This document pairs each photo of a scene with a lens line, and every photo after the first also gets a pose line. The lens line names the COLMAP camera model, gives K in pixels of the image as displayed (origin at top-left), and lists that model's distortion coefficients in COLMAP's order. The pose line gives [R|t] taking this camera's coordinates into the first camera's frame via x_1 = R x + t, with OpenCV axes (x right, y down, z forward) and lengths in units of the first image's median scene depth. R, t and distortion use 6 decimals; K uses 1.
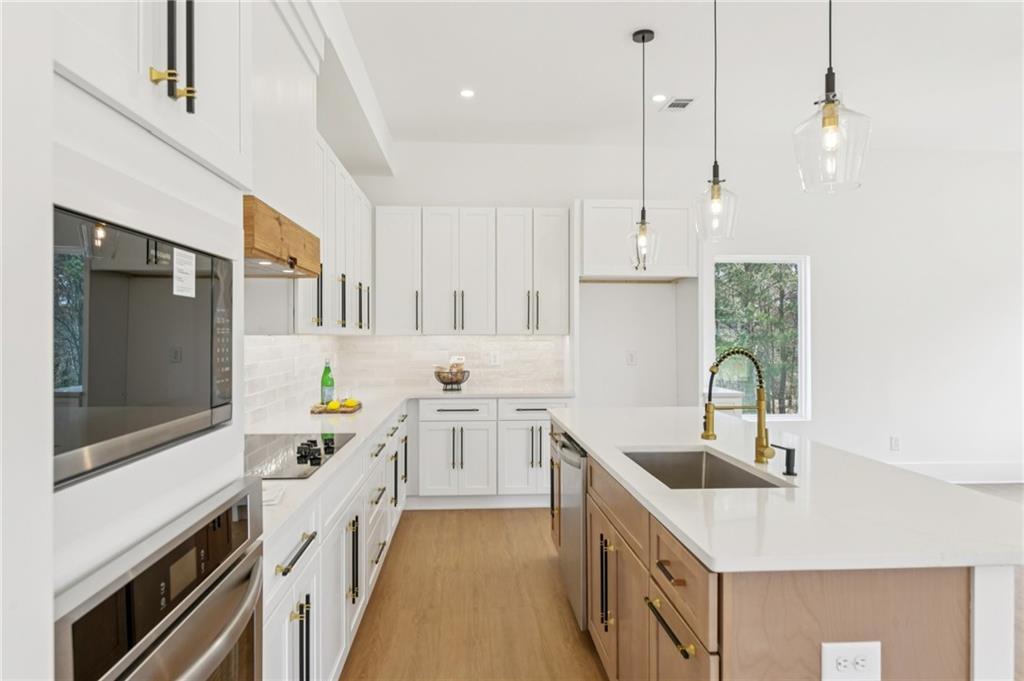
lens RADIAL K [[632.2, 0, 512.0], [0, 632.2, 340.5], [0, 0, 1]] dist [0.000247, 0.000032]
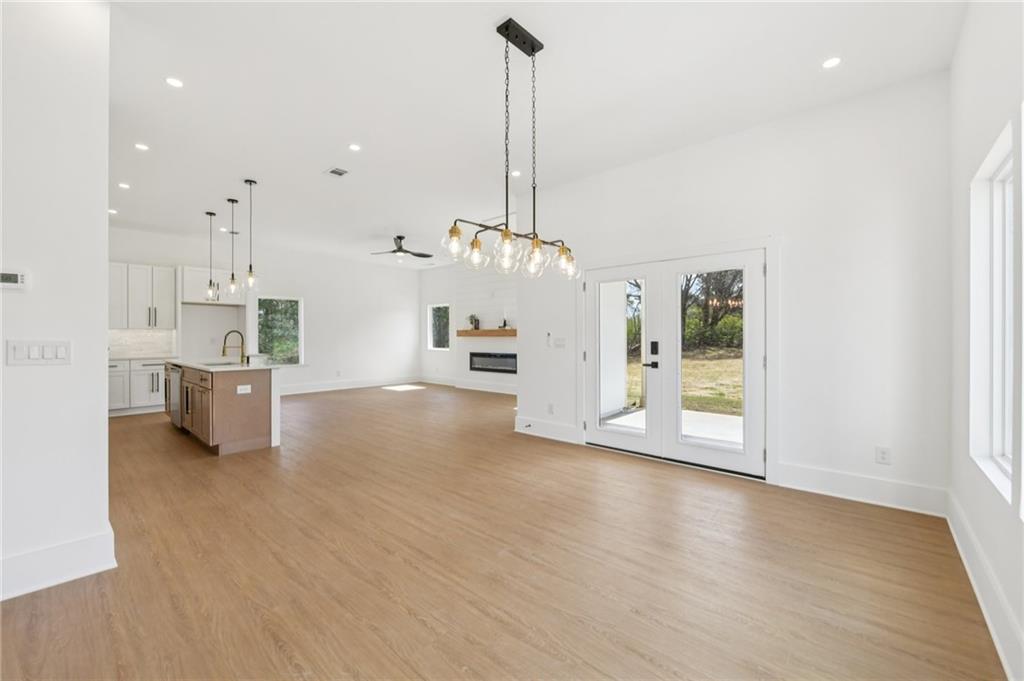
lens RADIAL K [[407.6, 0, 507.2], [0, 407.6, 336.5], [0, 0, 1]] dist [-0.002234, -0.000308]
pose [[0.718775, -0.000403, 0.695243, -0.059802], [0.006306, 0.999962, -0.005941, 0.031985], [-0.695214, 0.008655, 0.718751, -0.774470]]
